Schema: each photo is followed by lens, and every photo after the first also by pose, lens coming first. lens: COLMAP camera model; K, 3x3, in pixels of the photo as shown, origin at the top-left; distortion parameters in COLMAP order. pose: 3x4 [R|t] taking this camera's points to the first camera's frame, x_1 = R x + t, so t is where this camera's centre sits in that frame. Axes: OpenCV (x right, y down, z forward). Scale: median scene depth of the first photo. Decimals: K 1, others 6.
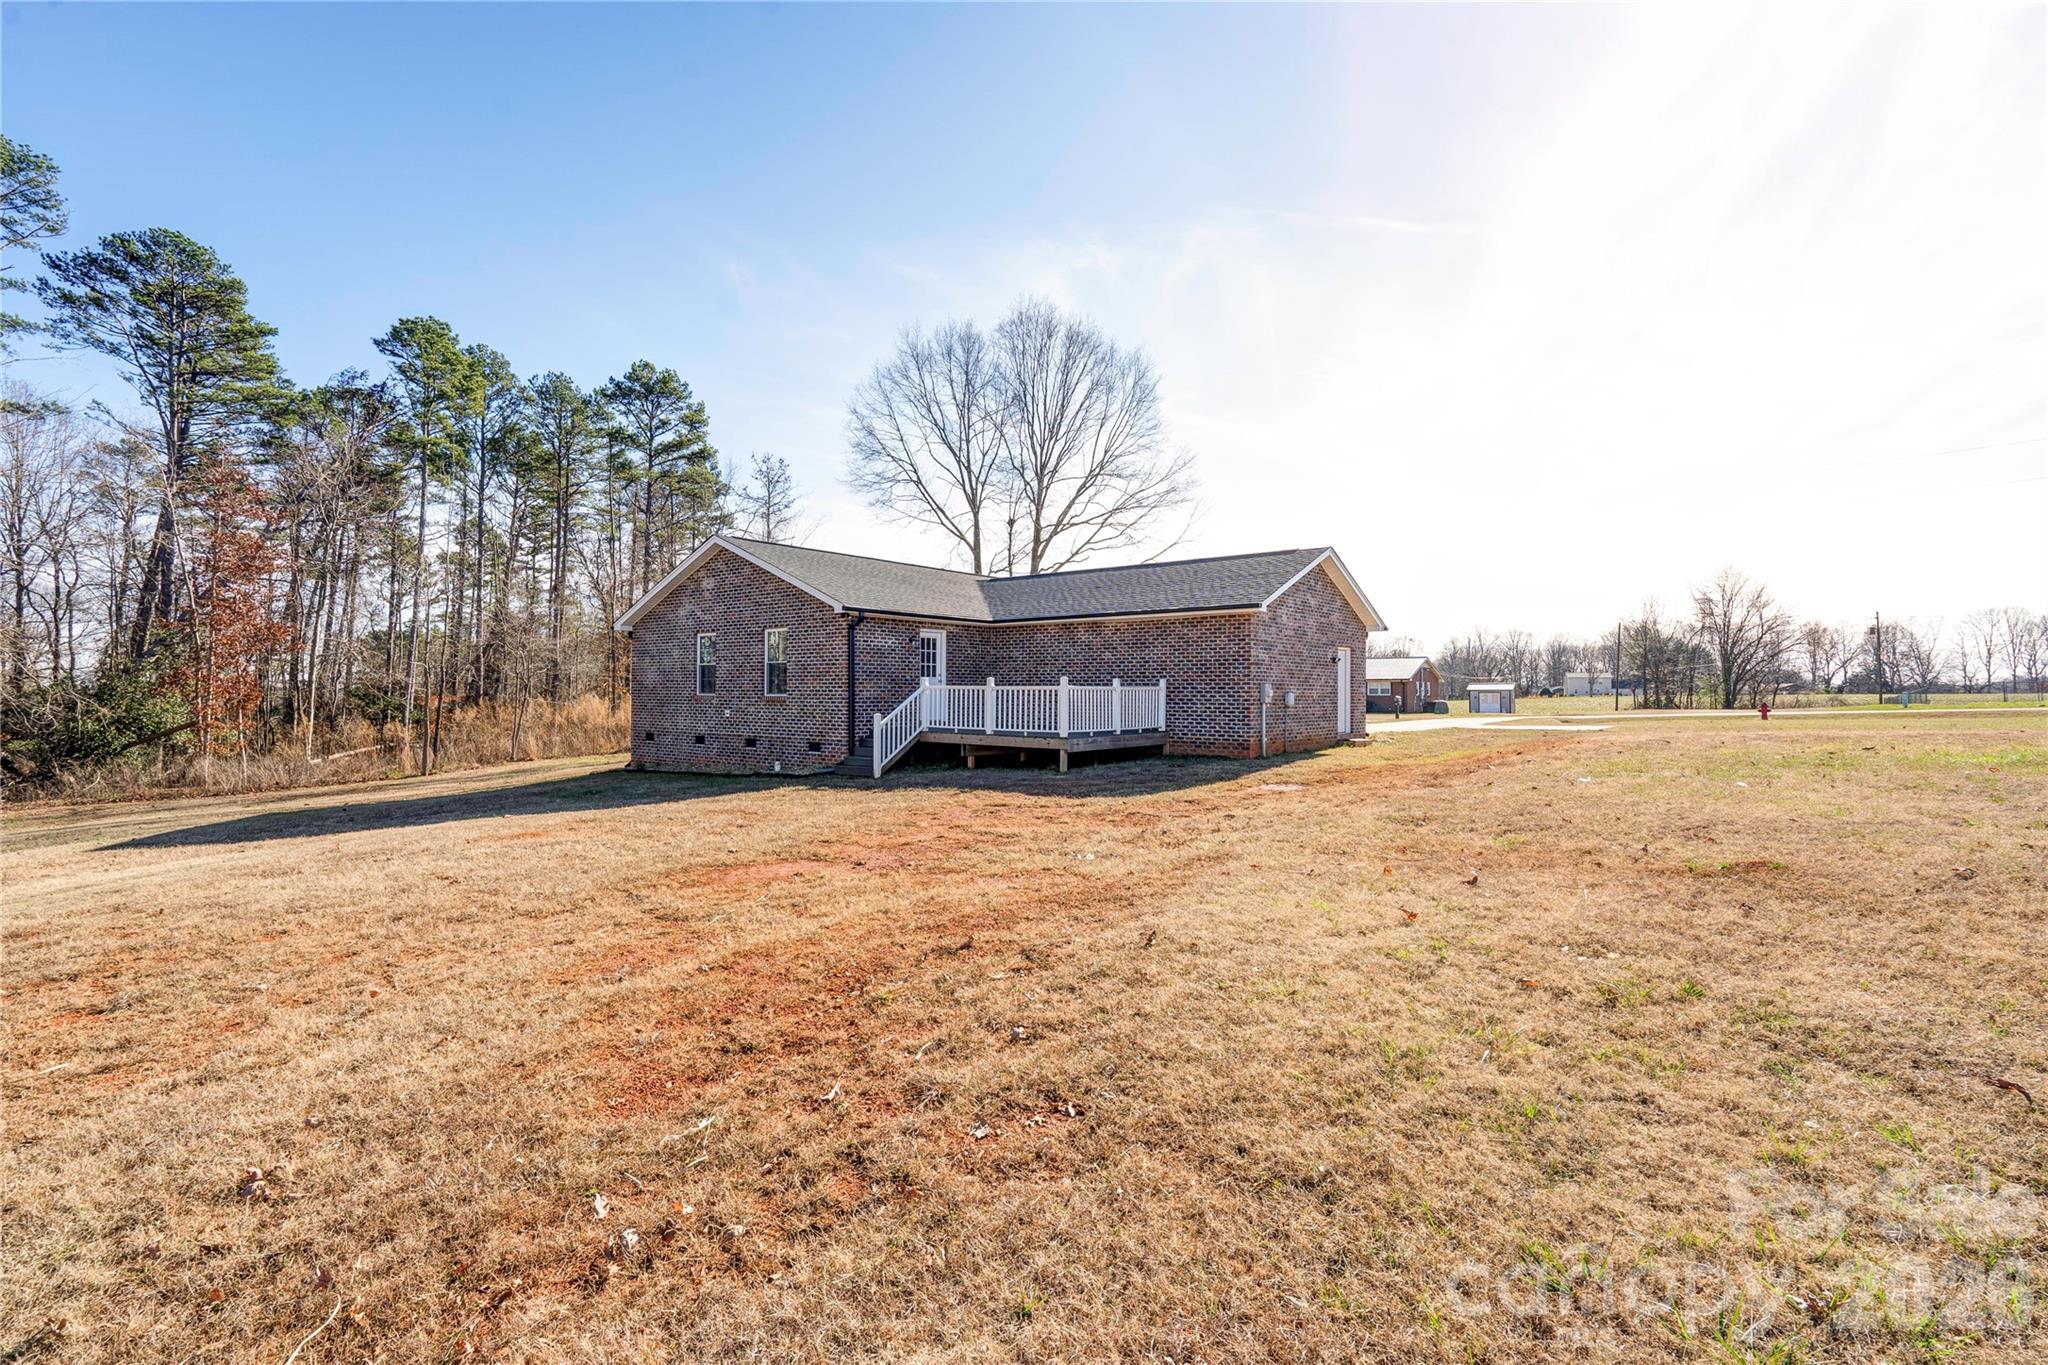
lens RADIAL K [[944.2, 0, 1010.1], [0, 944.2, 679.1], [0, 0, 1]] dist [-0.002977, 0.013538]
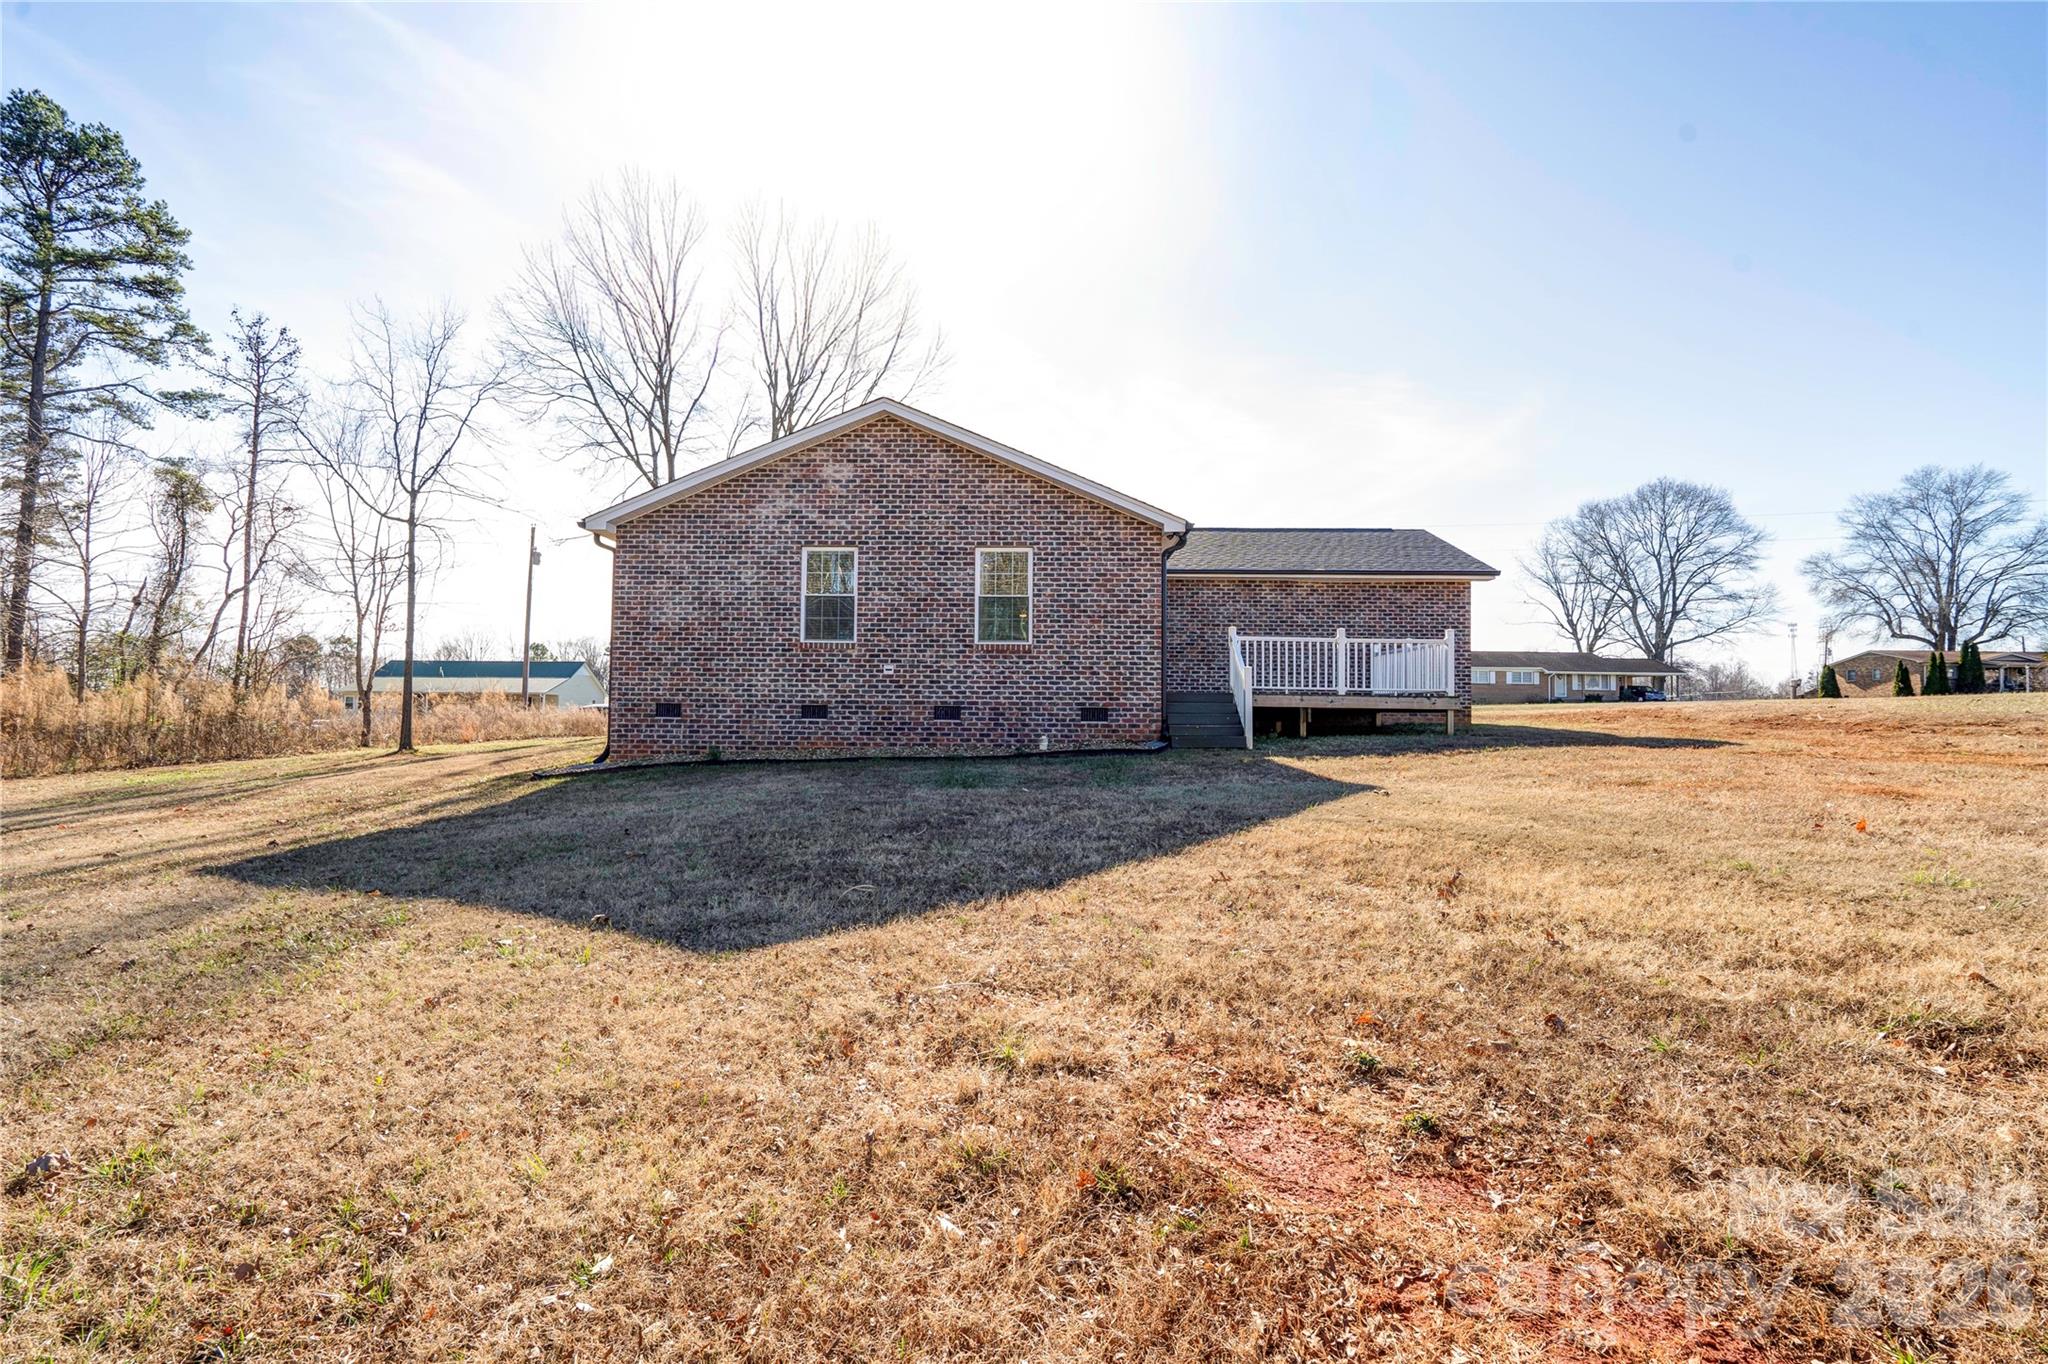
lens RADIAL K [[944.2, 0, 1010.1], [0, 944.2, 678.6], [0, 0, 1]] dist [-0.002977, 0.013538]
pose [[0.793403, 0.028511, 0.608029, -0.638792], [-0.017246, 0.999554, -0.024367, 0.057640], [-0.608453, 0.008847, 0.793541, 0.425392]]
